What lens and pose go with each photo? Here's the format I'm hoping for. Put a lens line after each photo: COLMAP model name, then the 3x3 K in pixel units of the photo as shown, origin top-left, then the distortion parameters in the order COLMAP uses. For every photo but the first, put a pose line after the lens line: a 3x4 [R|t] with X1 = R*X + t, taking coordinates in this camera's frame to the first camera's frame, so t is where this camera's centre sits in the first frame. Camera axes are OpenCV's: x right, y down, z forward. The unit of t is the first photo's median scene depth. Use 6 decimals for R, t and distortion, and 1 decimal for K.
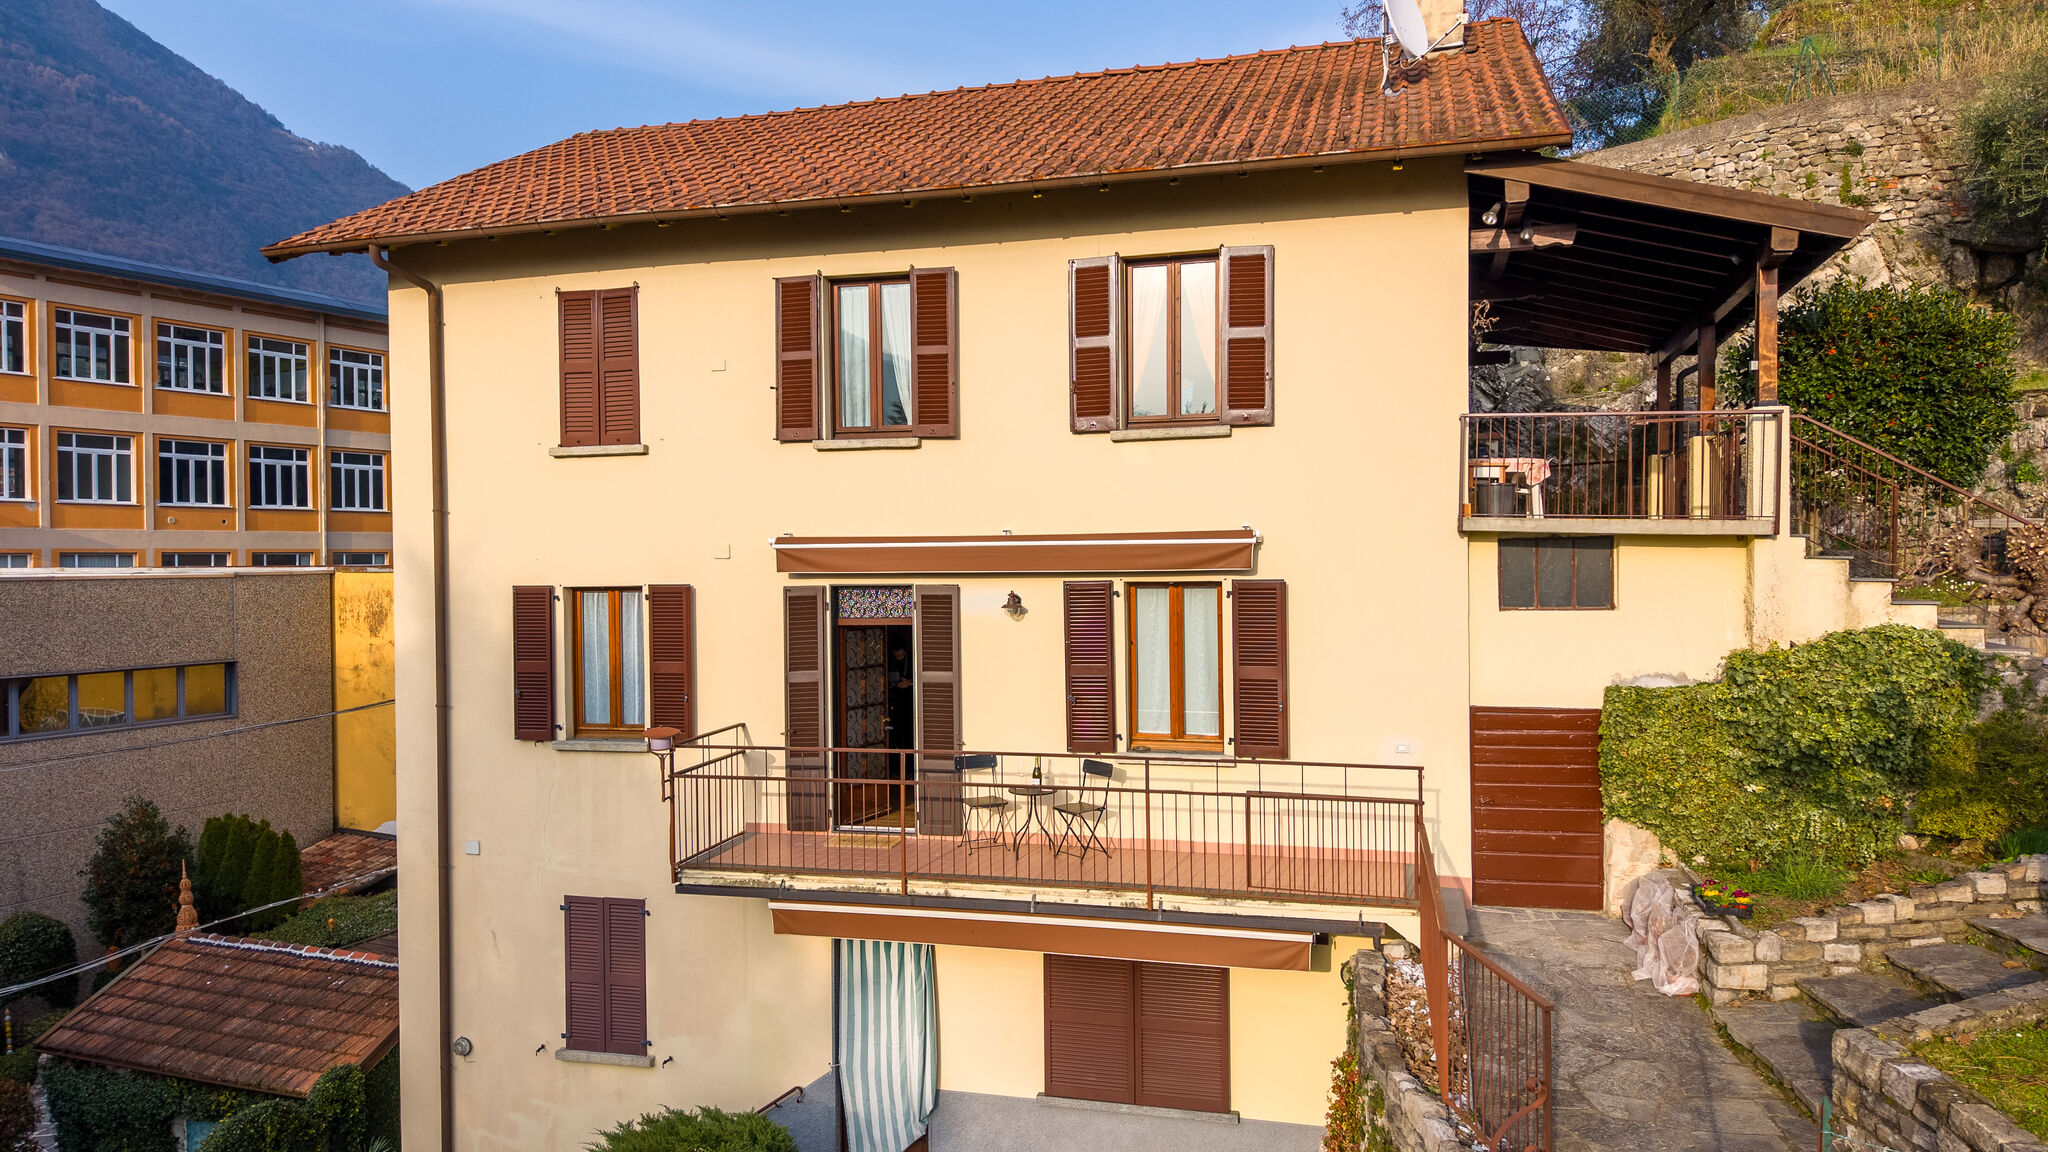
lens RADIAL K [[1378.0, 0, 1024.0], [0, 1378.0, 576.0], [0, 0, 1]] dist [0.025249, -0.029108]
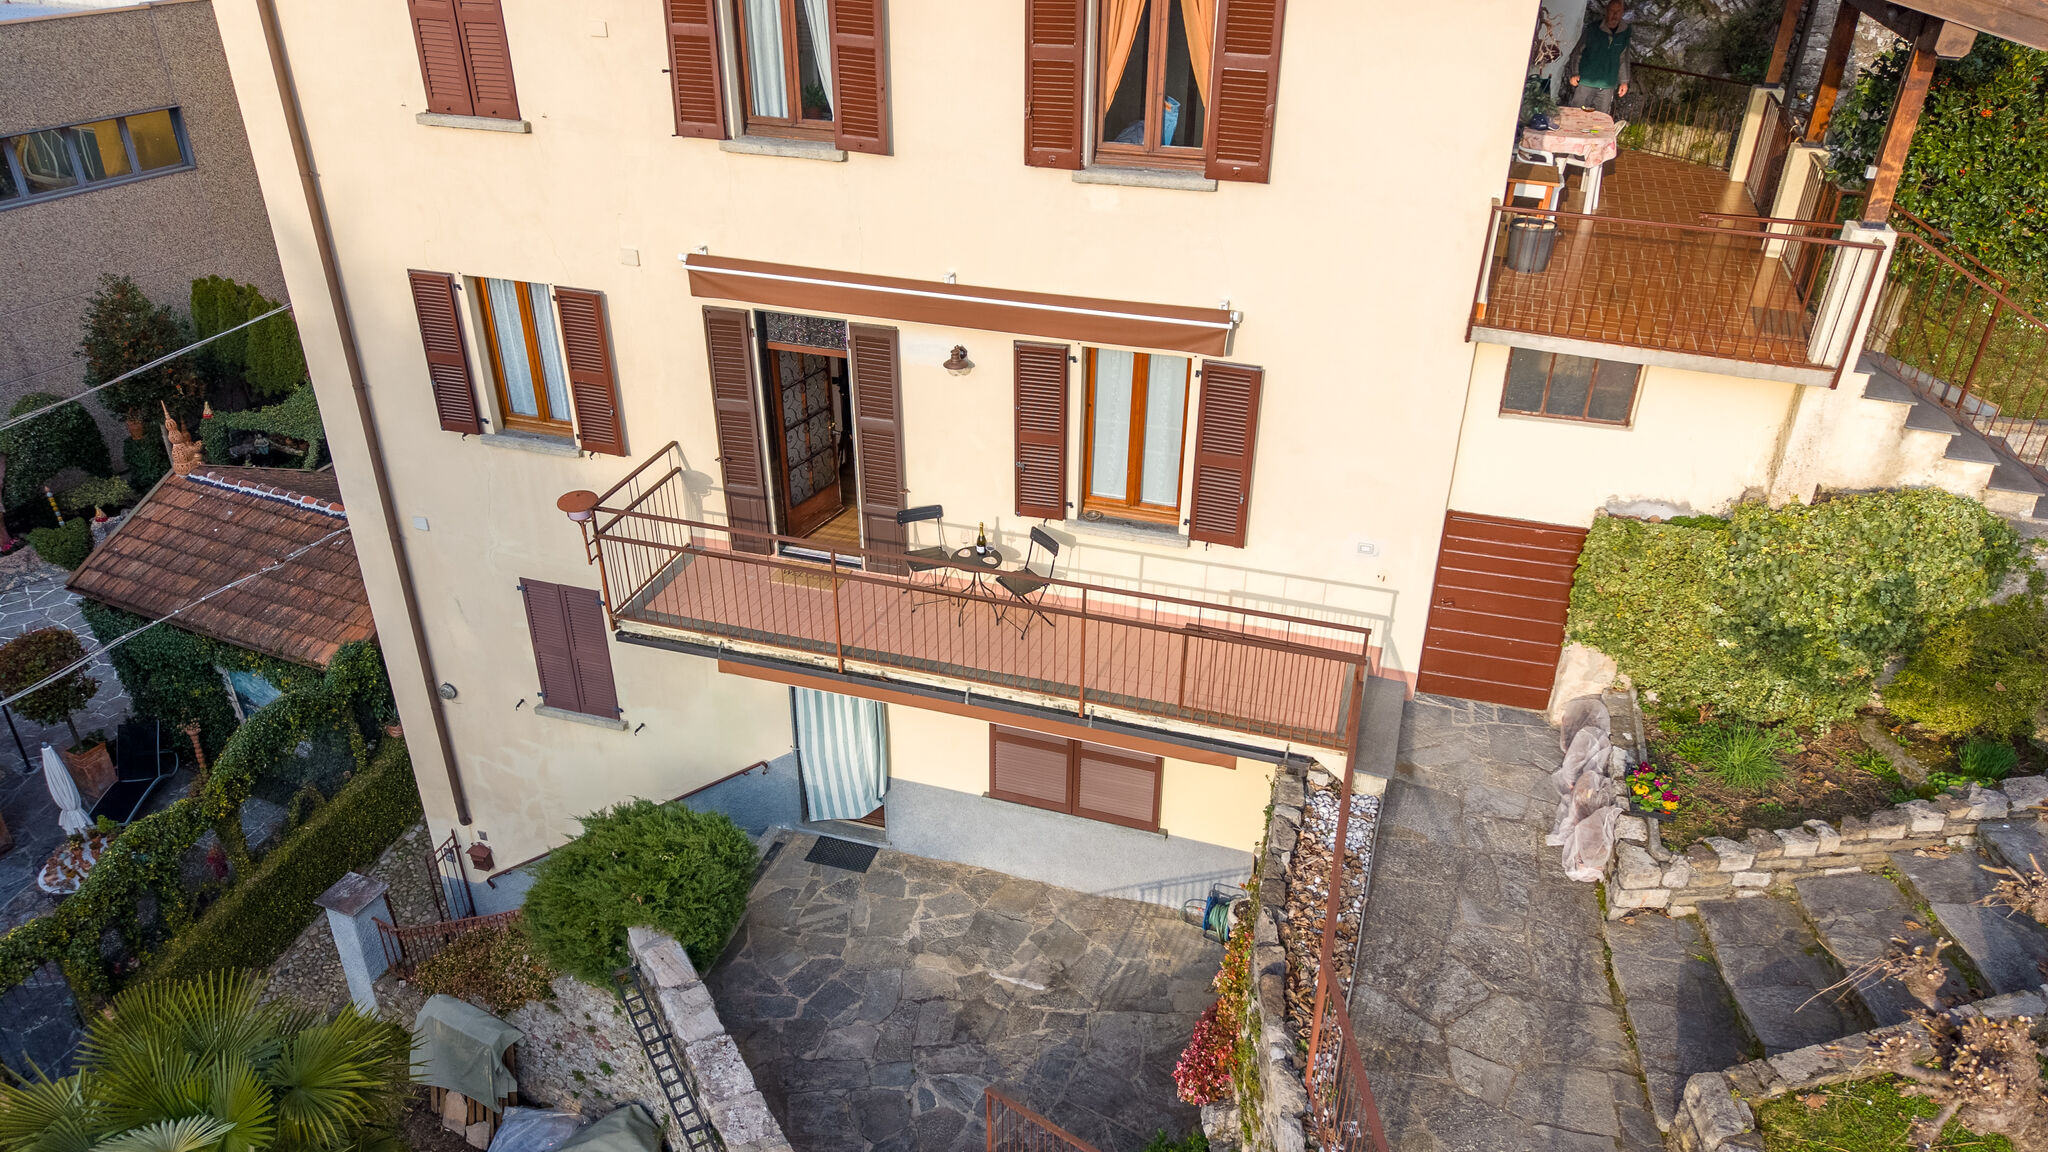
lens RADIAL K [[1375.8, 0, 1022.7], [0, 1375.8, 583.4], [0, 0, 1]] dist [0.020632, -0.021556]
pose [[0.999144, 0.034201, -0.023283, 0.060723], [-0.018799, 0.876581, 0.480886, -0.282157], [0.036856, -0.480037, 0.876474, 0.155826]]
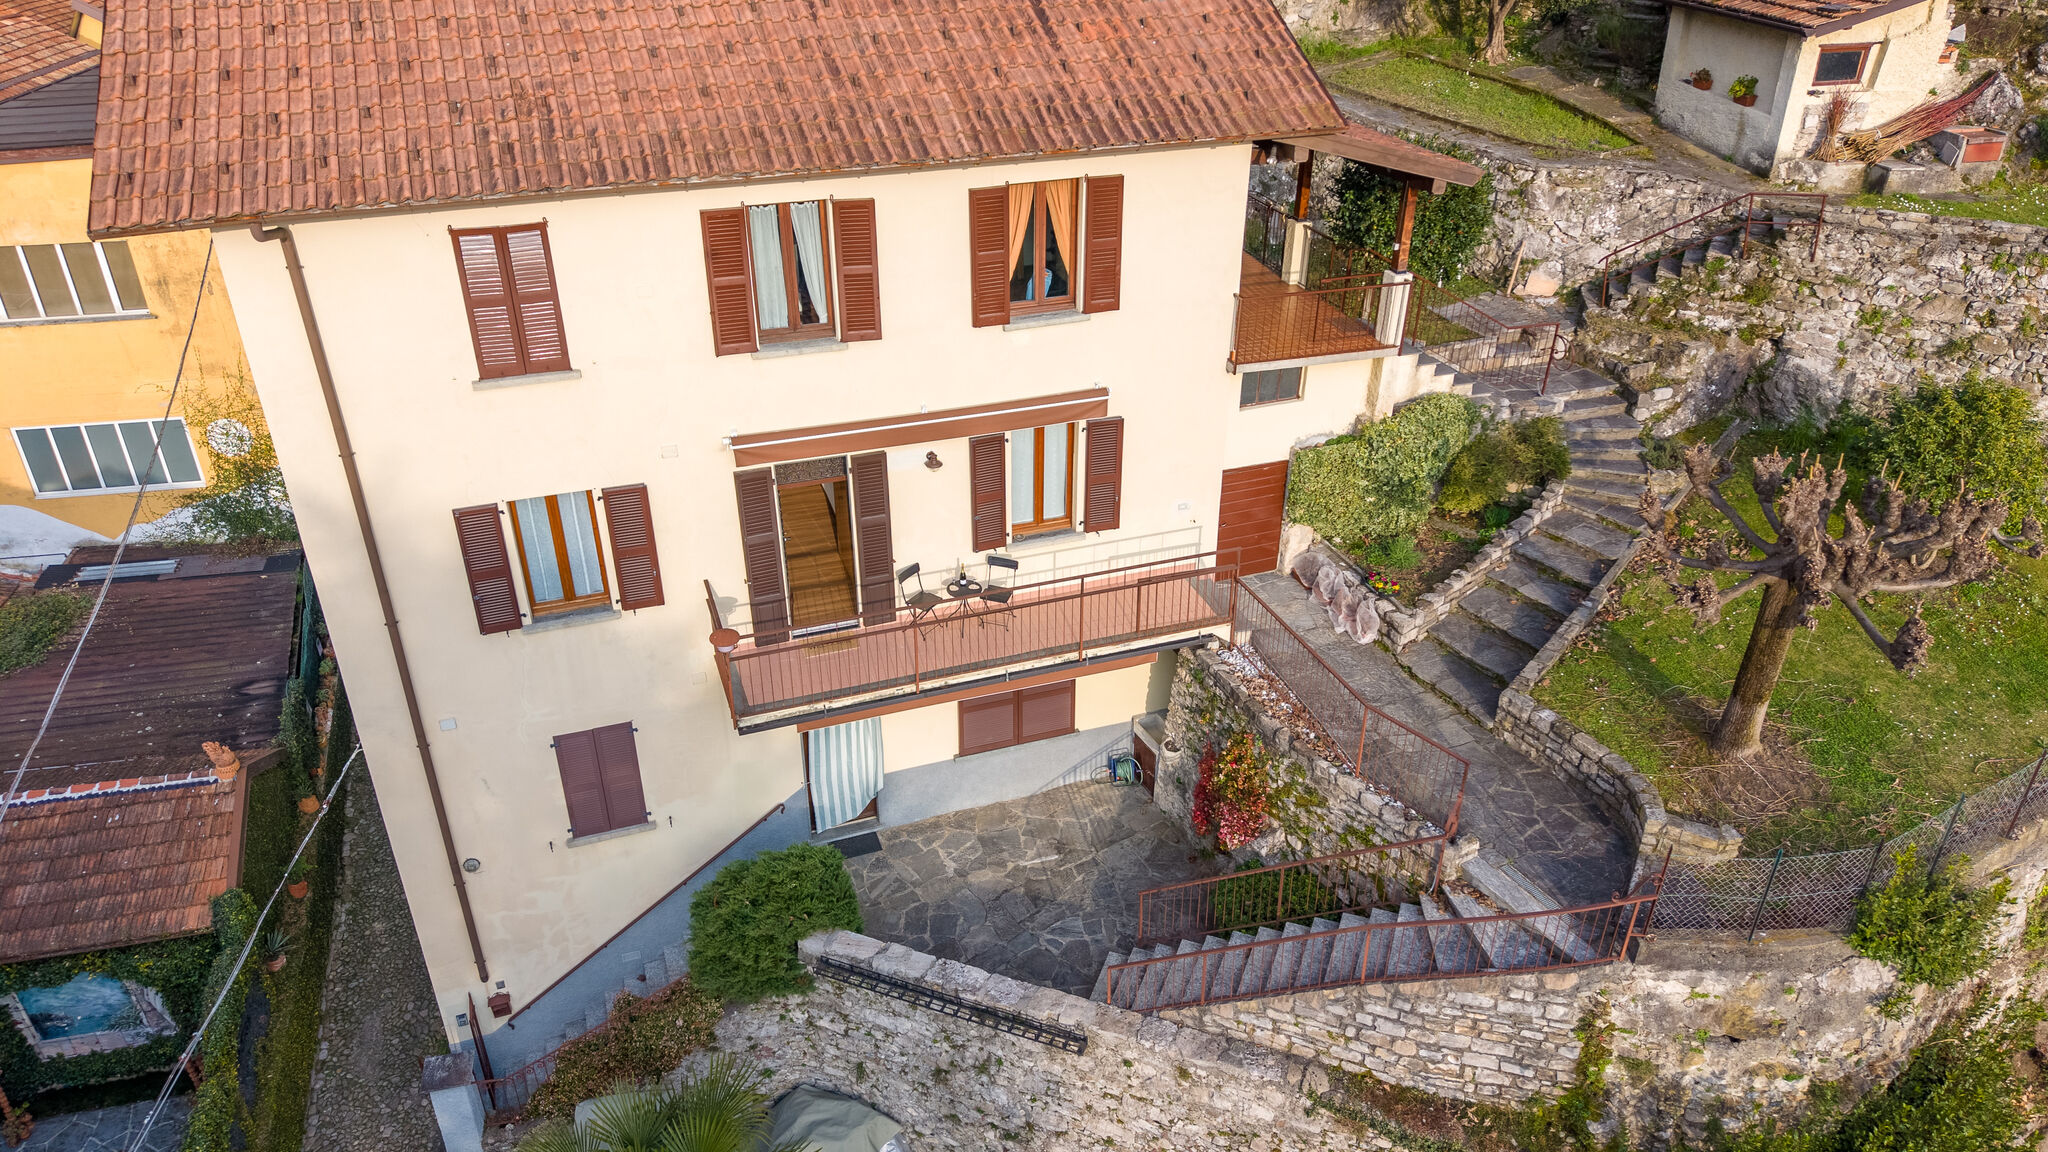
lens RADIAL K [[1375.8, 0, 1022.7], [0, 1375.8, 583.4], [0, 0, 1]] dist [0.020632, -0.021556]
pose [[0.820339, -0.275068, 0.501380, -0.625204], [-0.000995, 0.876038, 0.482240, -0.506892], [-0.571877, -0.396099, 0.718375, -0.024959]]
